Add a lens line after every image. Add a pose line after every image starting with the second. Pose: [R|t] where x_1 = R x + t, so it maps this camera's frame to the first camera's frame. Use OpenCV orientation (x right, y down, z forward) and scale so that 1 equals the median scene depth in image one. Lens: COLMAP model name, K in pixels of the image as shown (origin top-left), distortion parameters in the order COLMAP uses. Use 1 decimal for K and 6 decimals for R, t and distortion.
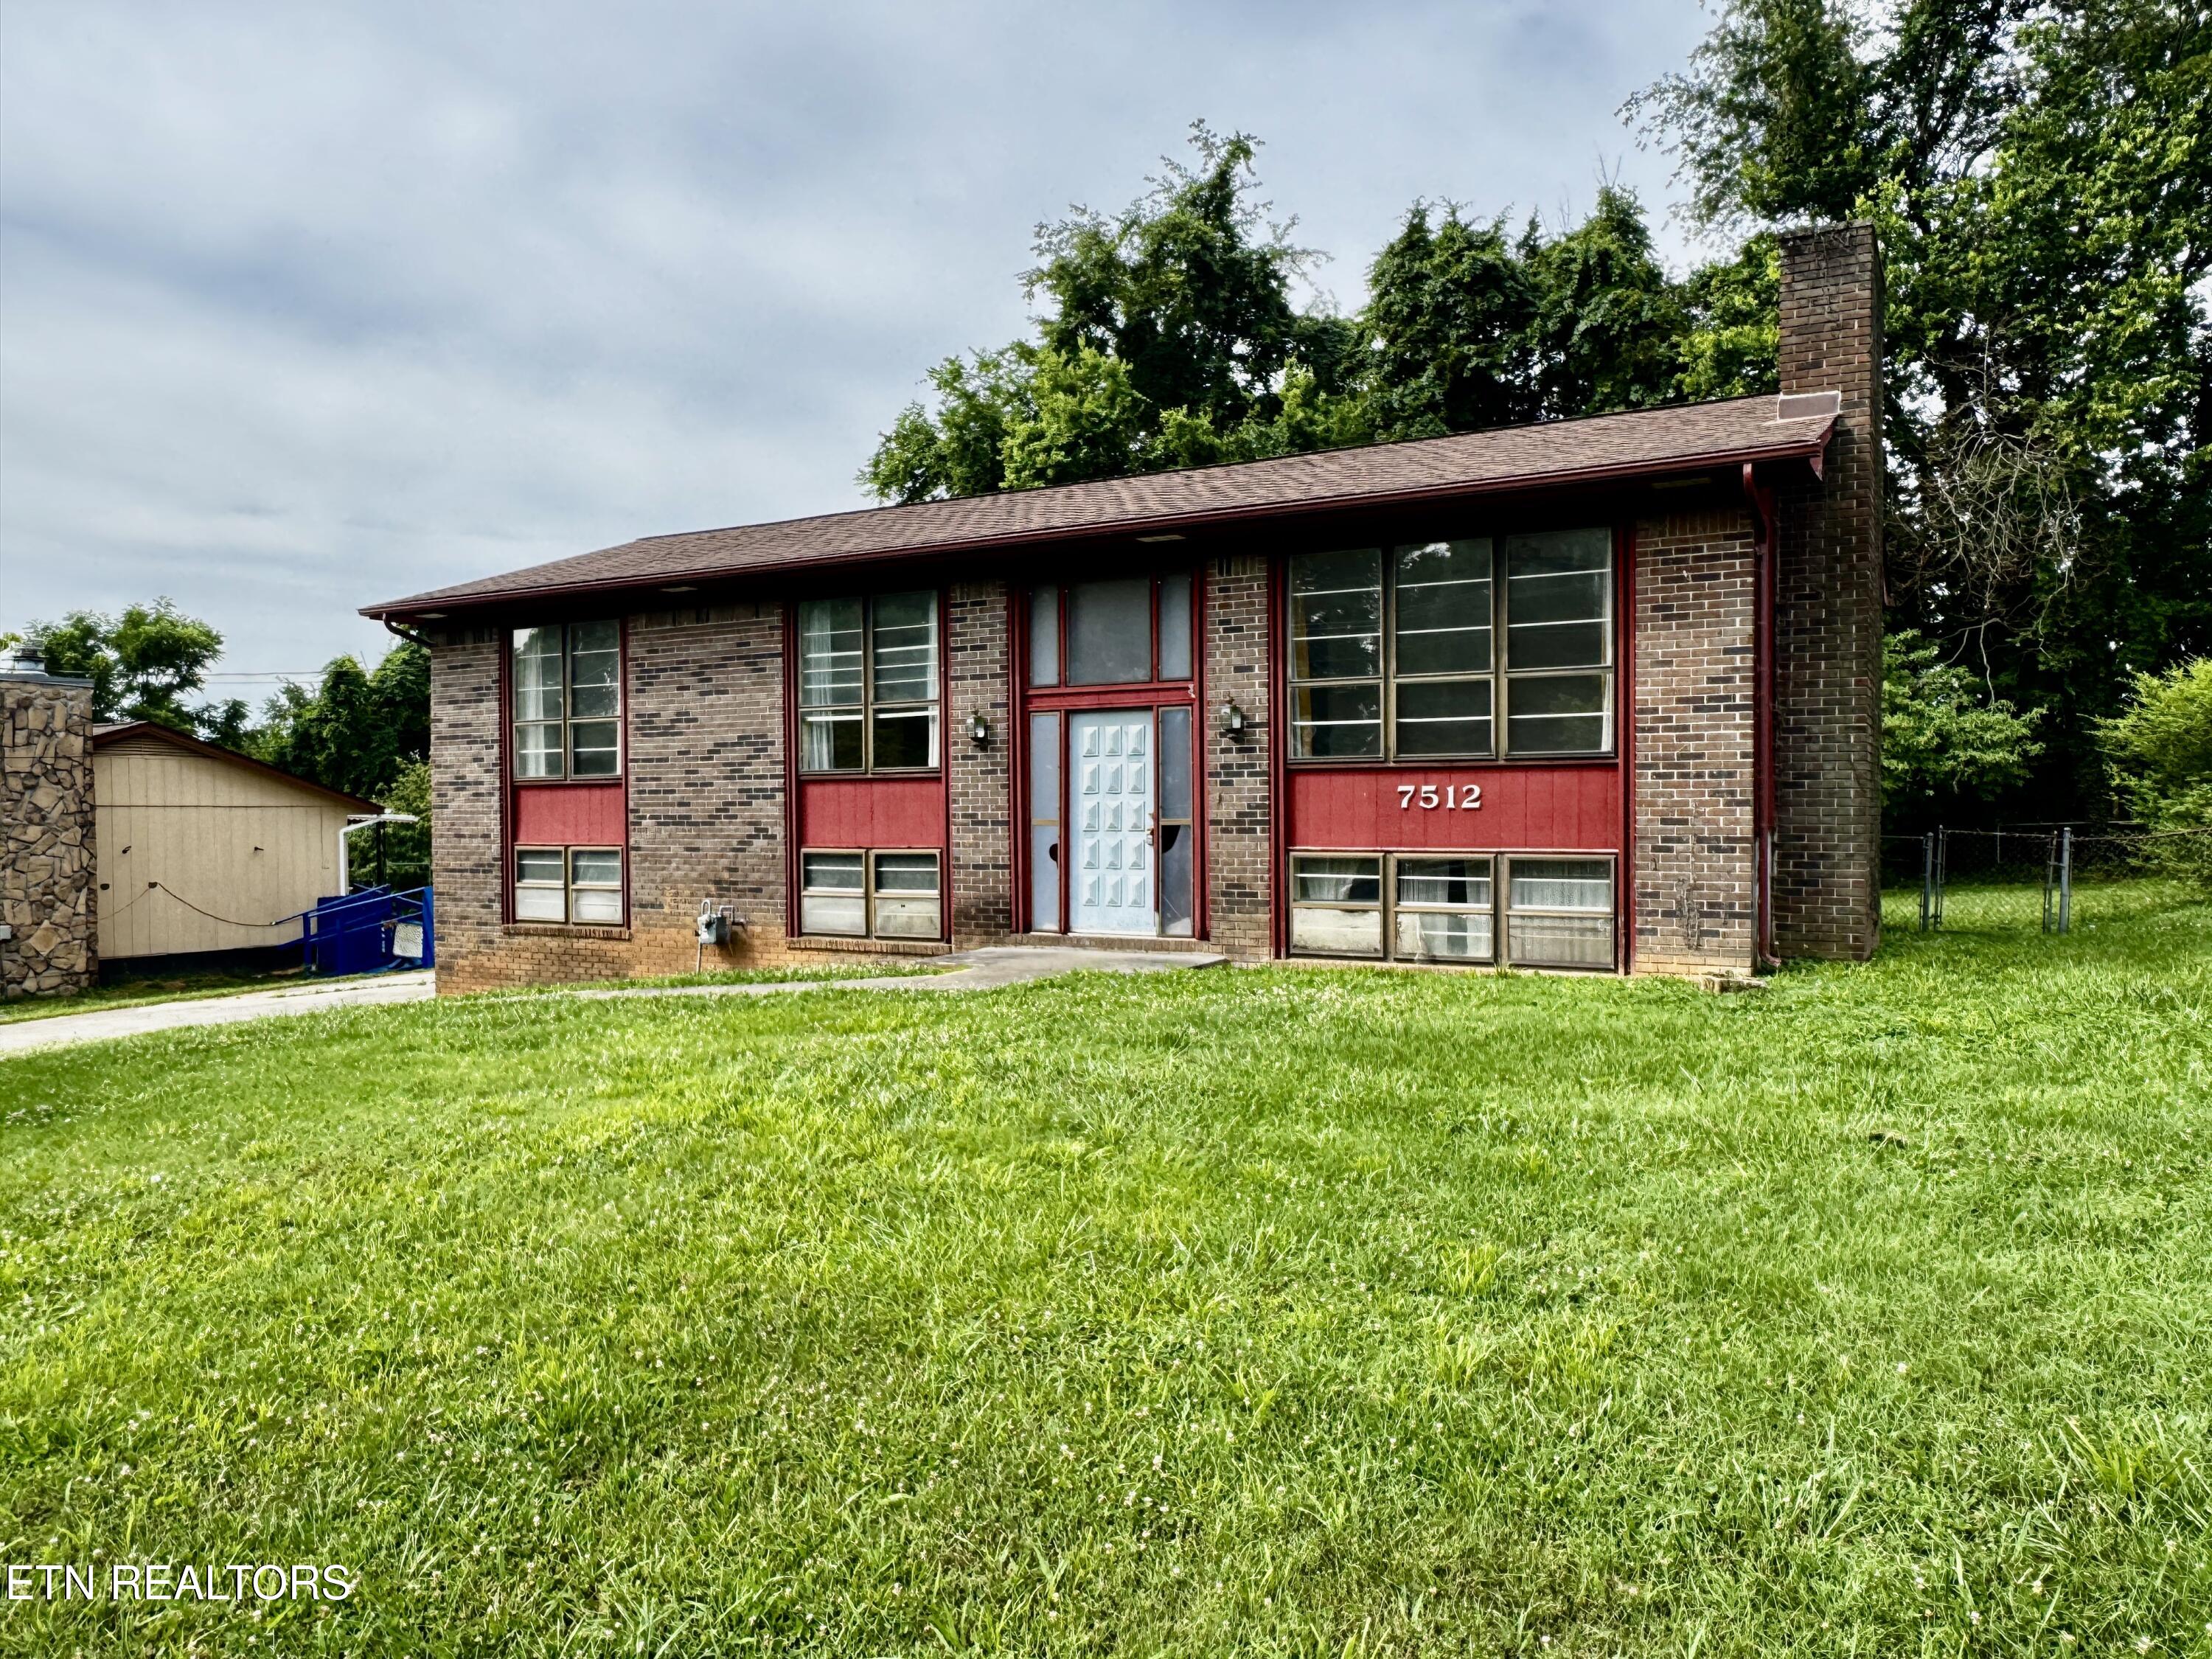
lens RADIAL K [[1560.0, 0, 1106.0], [0, 1560.0, 829.5], [0, 0, 1]] dist [-0.001659, 0.003681]
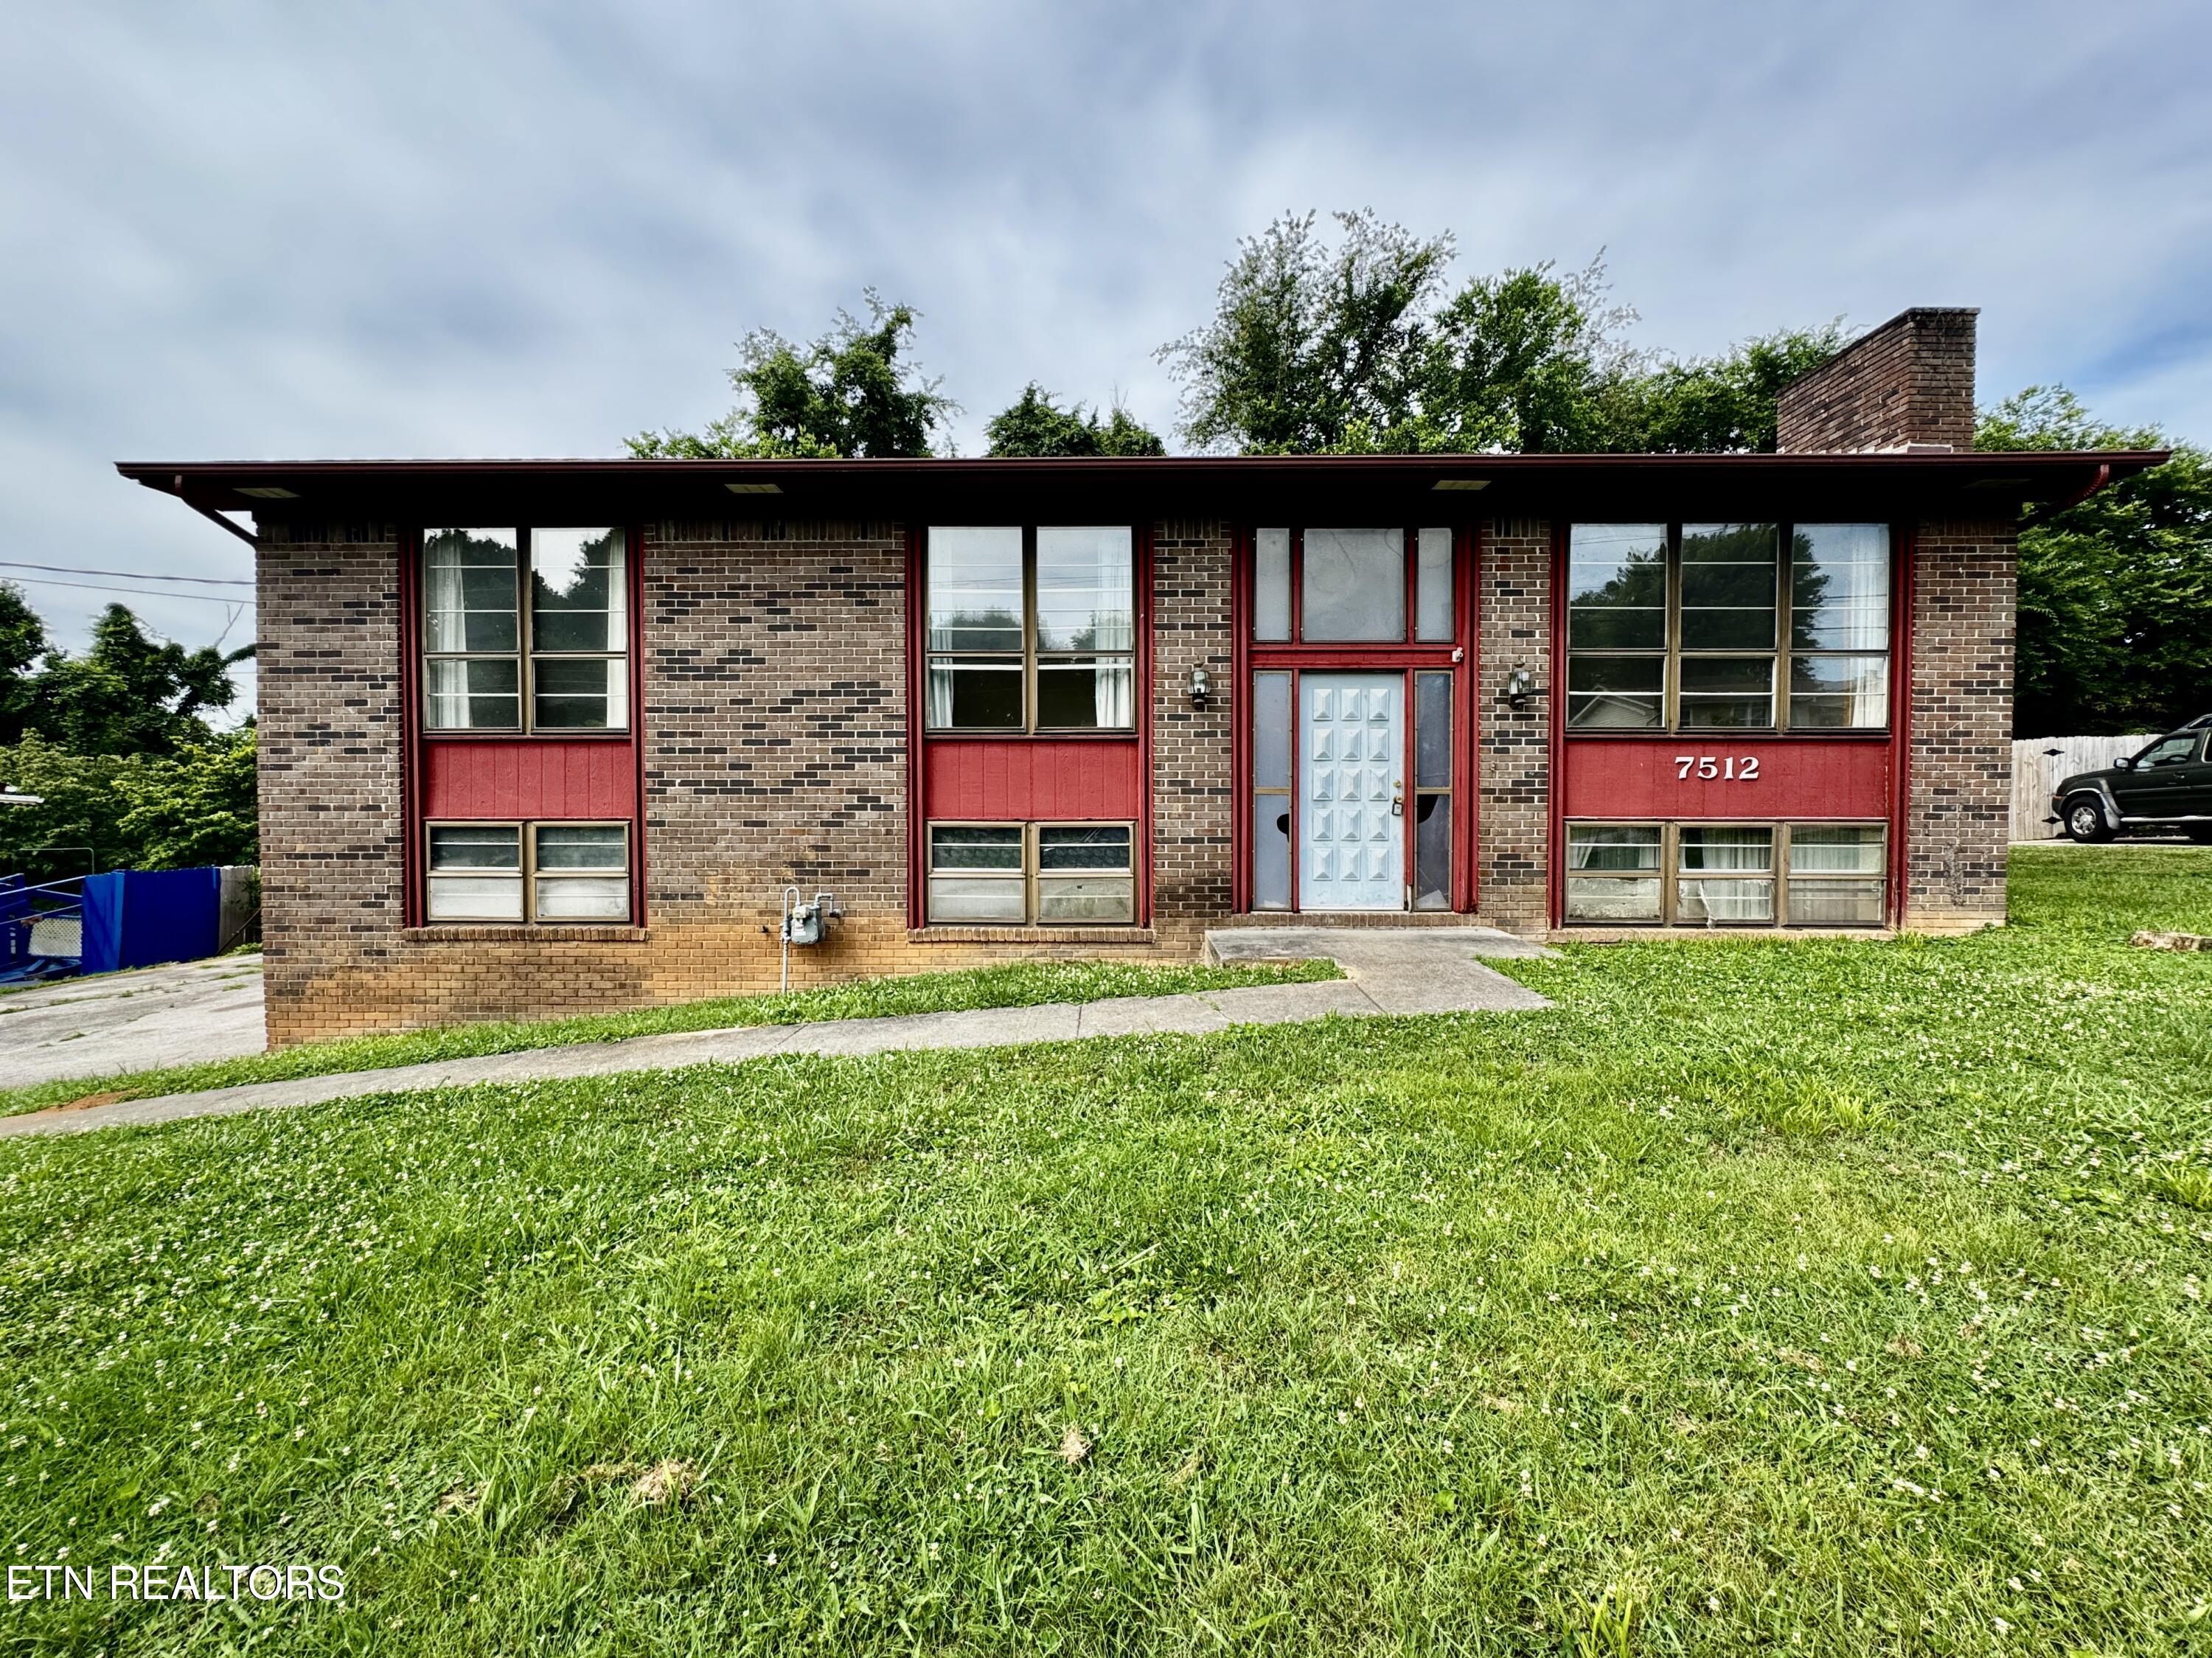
lens RADIAL K [[894.2, 0, 1093.8], [0, 894.2, 824.4], [0, 0, 1]] dist [-0.001760, -0.000056]
pose [[0.872492, -0.002072, 0.488623, -0.388442], [-0.000439, 0.999987, 0.005025, 0.012404], [-0.488627, -0.004599, 0.872480, 0.596543]]
